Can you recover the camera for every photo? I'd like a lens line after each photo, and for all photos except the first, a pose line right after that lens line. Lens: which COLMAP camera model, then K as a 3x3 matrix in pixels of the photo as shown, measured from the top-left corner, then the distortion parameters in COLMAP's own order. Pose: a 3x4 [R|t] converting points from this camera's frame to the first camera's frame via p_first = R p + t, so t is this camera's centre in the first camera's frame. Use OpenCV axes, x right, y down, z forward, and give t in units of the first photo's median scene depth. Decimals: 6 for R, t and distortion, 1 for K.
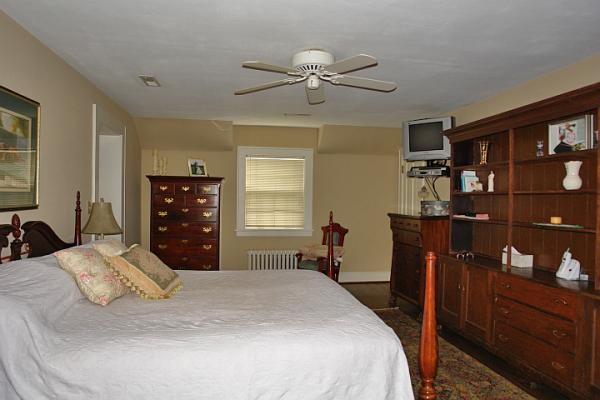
lens RADIAL K [[406.2, 0, 298.6], [0, 406.2, 202.7], [0, 0, 1]] dist [-0.110571, 0.045481]
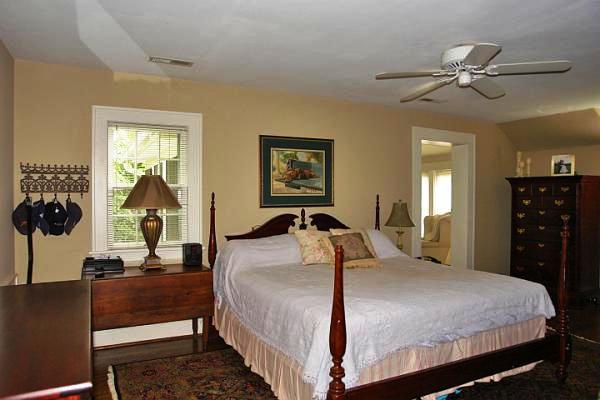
lens RADIAL K [[406.2, 0, 298.6], [0, 406.2, 202.7], [0, 0, 1]] dist [-0.110571, 0.045481]
pose [[0.307528, -0.001326, -0.951538, 0.797064], [-0.007917, 0.999961, -0.003952, 0.007511], [0.951506, 0.008749, 0.307505, 0.330685]]
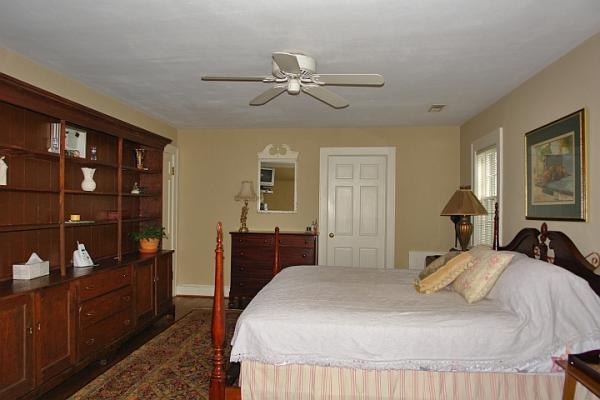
lens RADIAL K [[406.2, 0, 298.6], [0, 406.2, 202.7], [0, 0, 1]] dist [-0.110571, 0.045481]
pose [[-0.967388, -0.023336, 0.252220, -0.227114], [-0.023294, 0.999724, 0.003153, -0.016120], [-0.252224, -0.002825, -0.967665, 1.913114]]
